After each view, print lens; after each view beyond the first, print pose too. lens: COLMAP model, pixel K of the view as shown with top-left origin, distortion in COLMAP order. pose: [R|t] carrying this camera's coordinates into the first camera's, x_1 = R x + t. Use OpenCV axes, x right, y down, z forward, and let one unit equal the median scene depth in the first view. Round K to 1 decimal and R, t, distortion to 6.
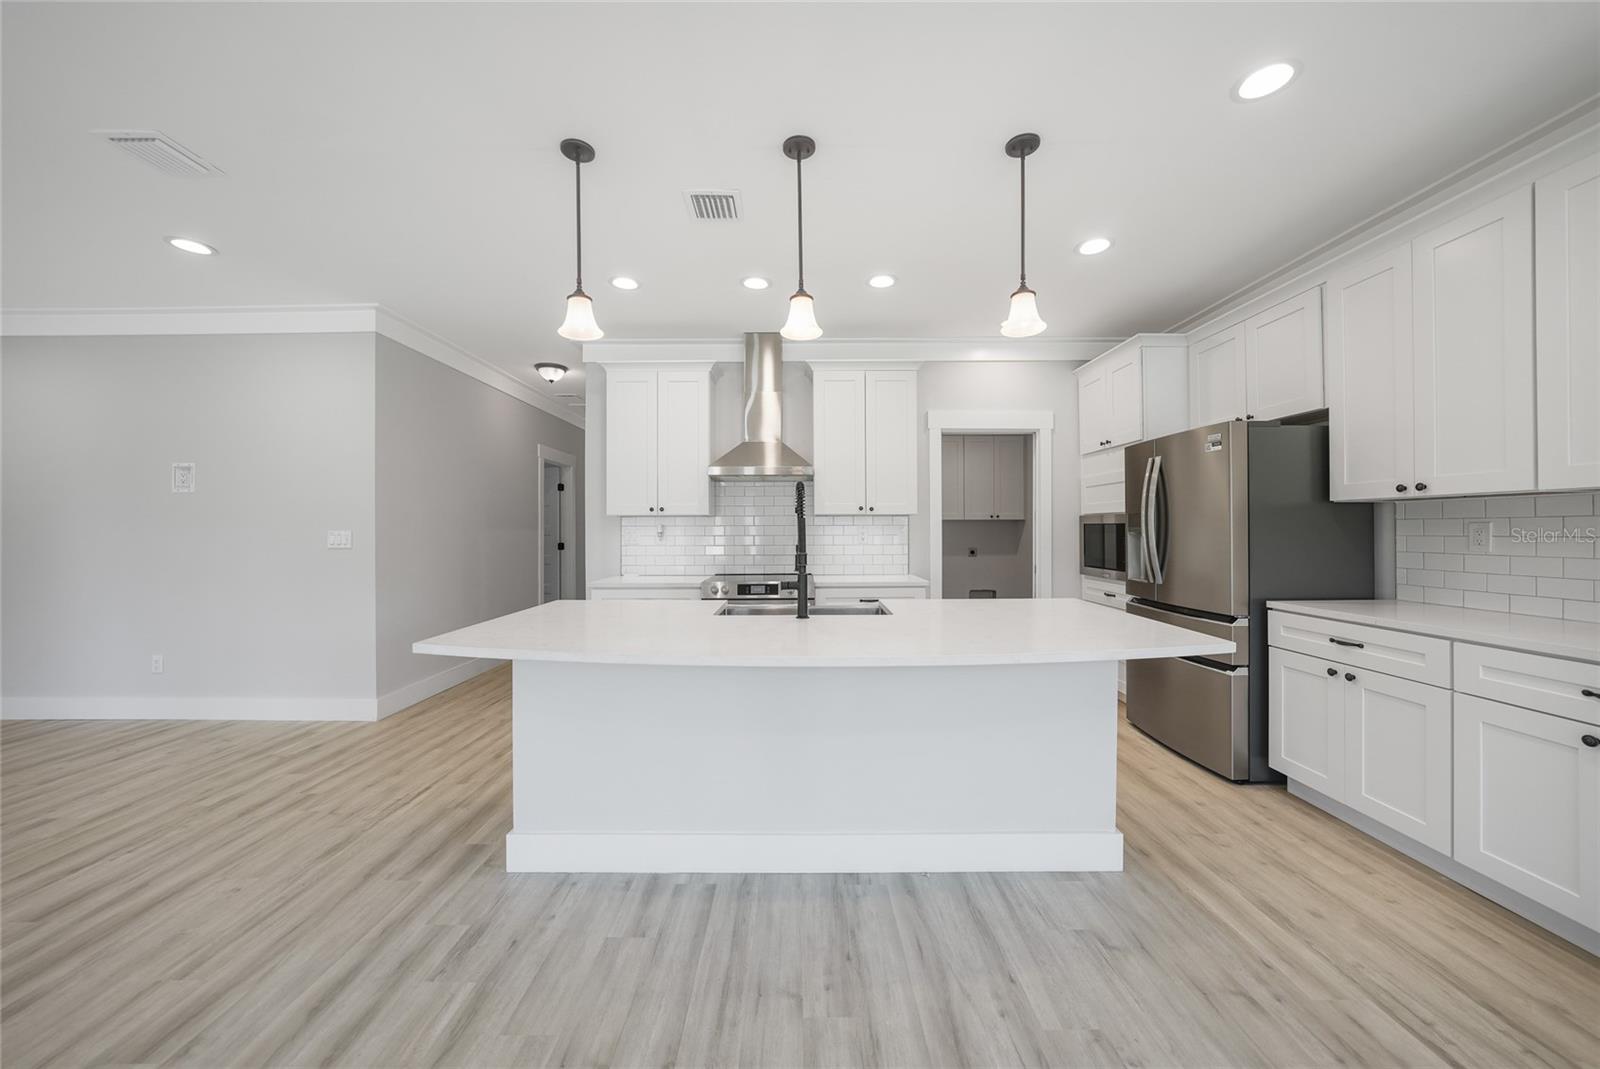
lens RADIAL K [[564.7, 0, 807.8], [0, 564.7, 530.5], [0, 0, 1]] dist [-0.029235, 0.006110]
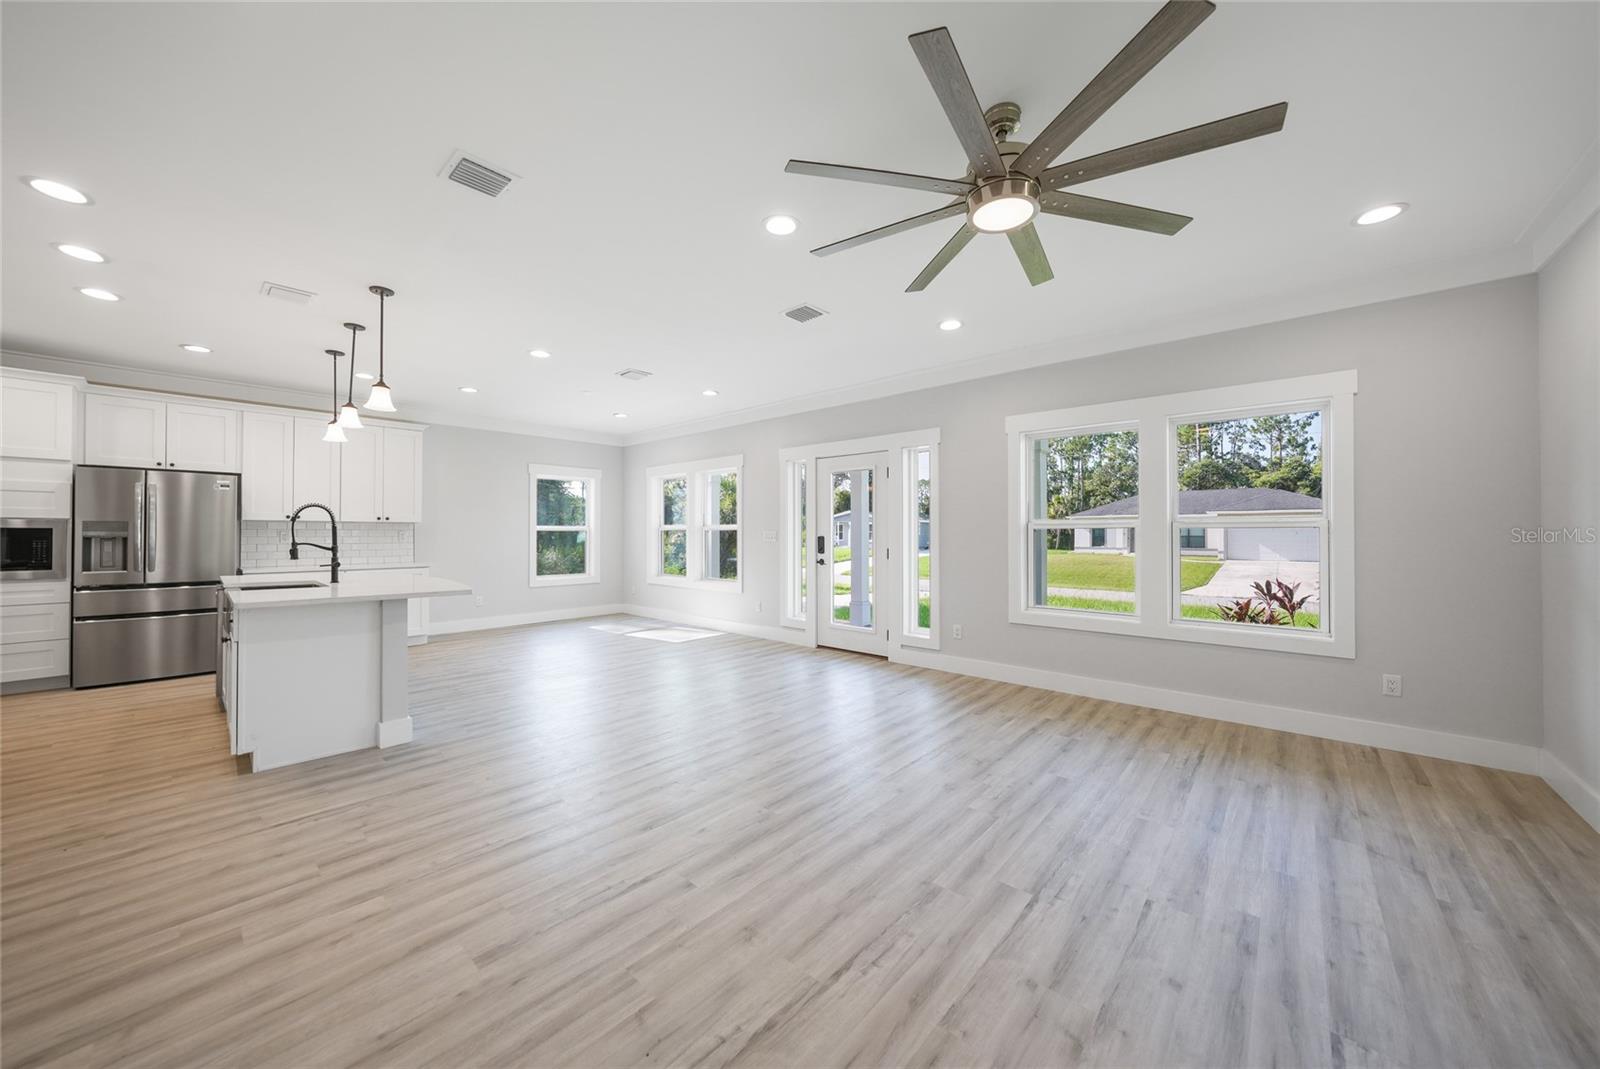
lens RADIAL K [[564.7, 0, 807.8], [0, 564.7, 530.5], [0, 0, 1]] dist [-0.029235, 0.006110]
pose [[-0.744942, 0.005625, 0.667105, -2.094500], [0.002533, 0.999981, -0.005604, 0.007077], [-0.667124, -0.002484, -0.744942, 1.209129]]
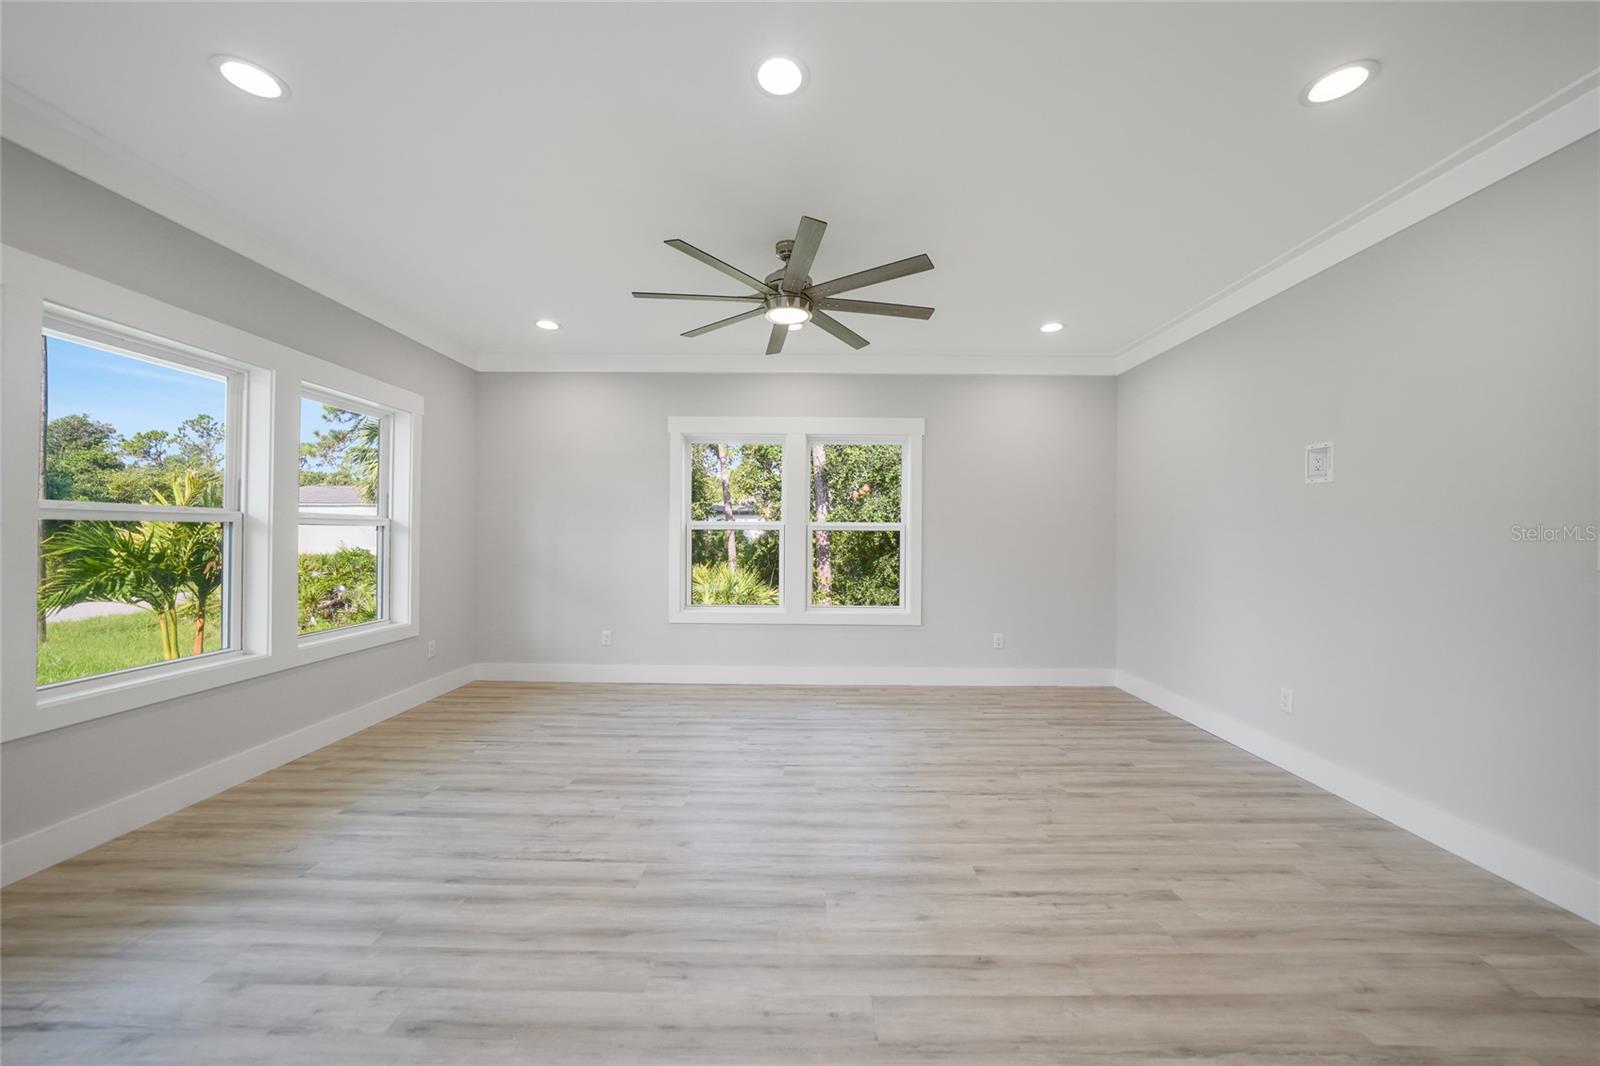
lens RADIAL K [[564.7, 0, 807.8], [0, 564.7, 529.0], [0, 0, 1]] dist [-0.029235, 0.006110]
pose [[-0.000367, -0.005084, -0.999987, -0.573849], [-0.009634, 0.999941, -0.005080, 0.007301], [0.999954, 0.009632, -0.000416, 0.454977]]
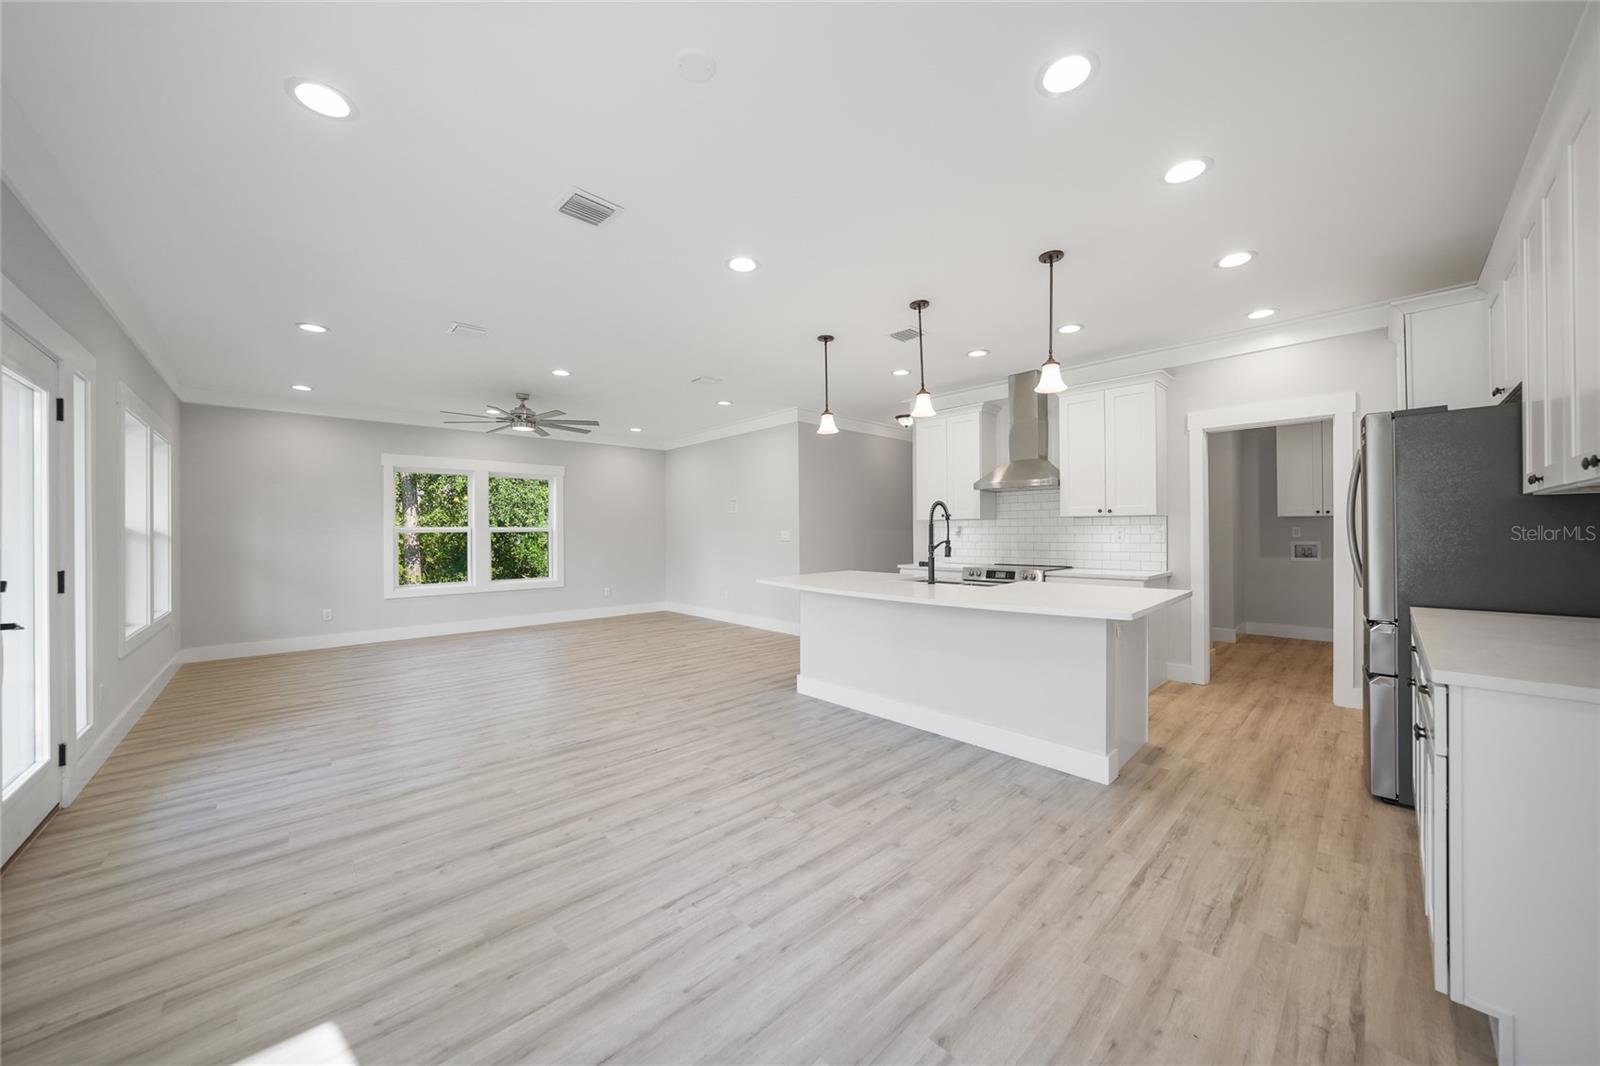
lens RADIAL K [[564.7, 0, 807.8], [0, 564.7, 529.0], [0, 0, 1]] dist [-0.029235, 0.006110]
pose [[0.688235, -0.005013, -0.725470, 0.879080], [0.004174, 0.999987, -0.002950, -0.001825], [0.725476, -0.000998, 0.688247, -0.376347]]
